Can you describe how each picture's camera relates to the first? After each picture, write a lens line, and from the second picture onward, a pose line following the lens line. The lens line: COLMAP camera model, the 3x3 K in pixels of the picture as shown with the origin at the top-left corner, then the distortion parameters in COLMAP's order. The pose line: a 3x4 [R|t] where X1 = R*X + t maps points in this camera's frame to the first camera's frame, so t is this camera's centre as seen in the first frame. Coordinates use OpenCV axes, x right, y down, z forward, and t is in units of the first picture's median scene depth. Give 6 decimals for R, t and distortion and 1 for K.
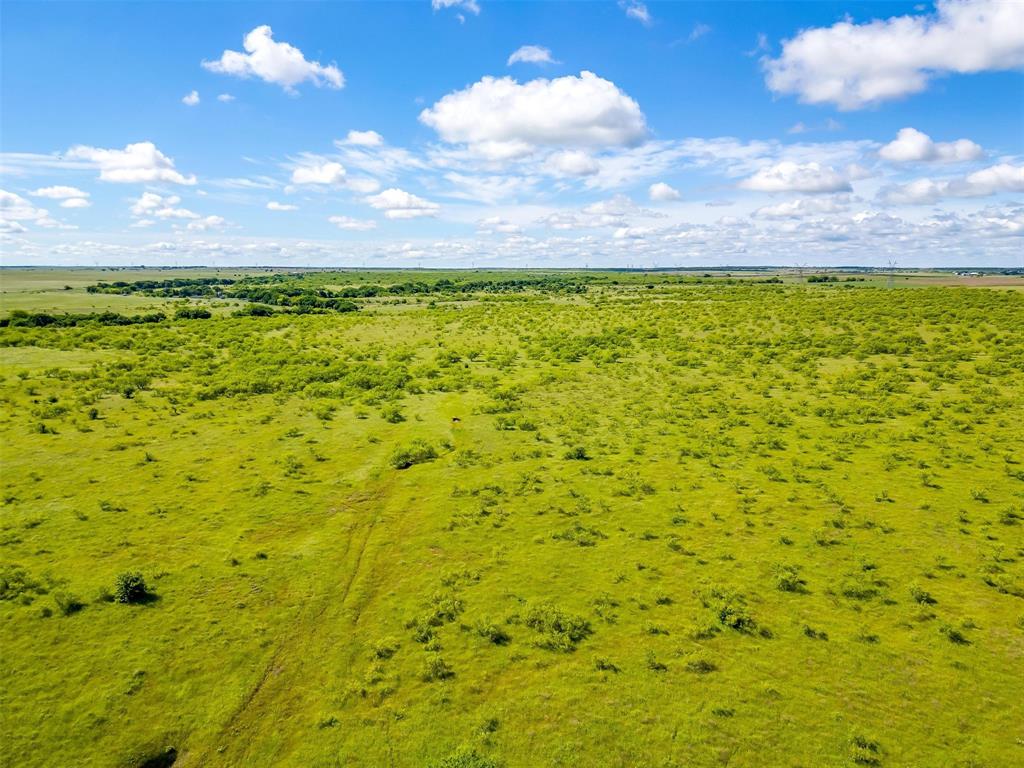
lens RADIAL K [[733.1, 0, 512.0], [0, 733.1, 384.0], [0, 0, 1]] dist [-0.002126, -0.001985]
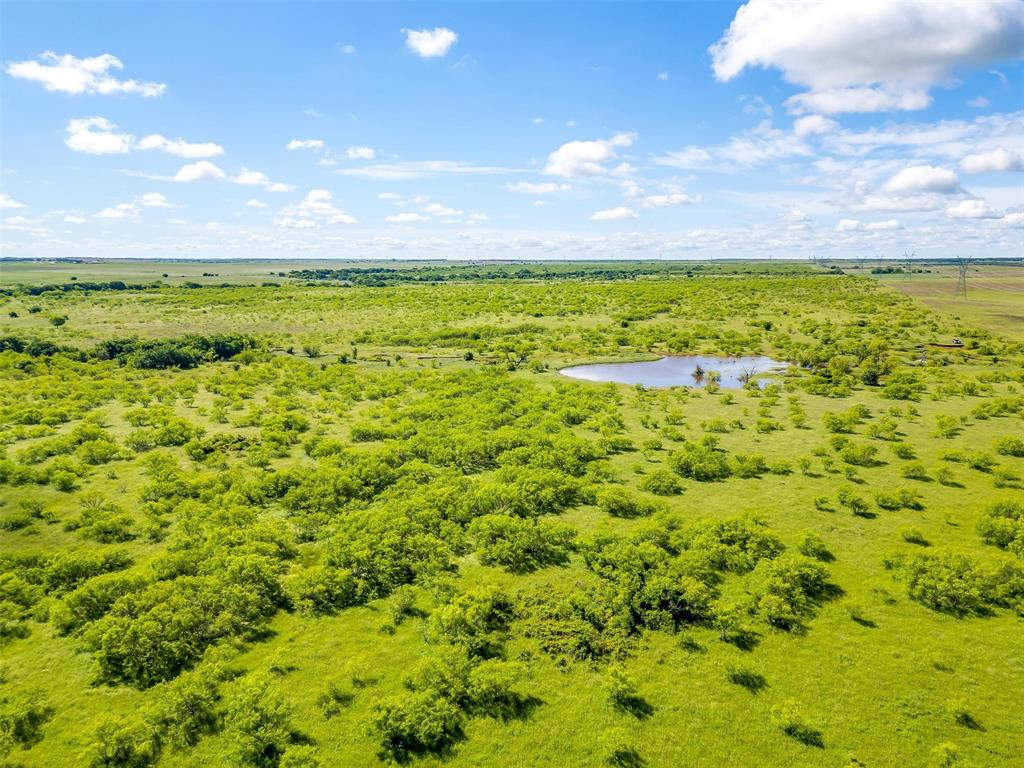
lens RADIAL K [[733.1, 0, 512.0], [0, 733.1, 384.0], [0, 0, 1]] dist [-0.002126, -0.001985]
pose [[0.864048, 0.081715, -0.496733, 0.493661], [-0.075576, 0.996611, 0.032486, 0.024964], [0.497704, 0.009472, 0.867295, -0.174609]]
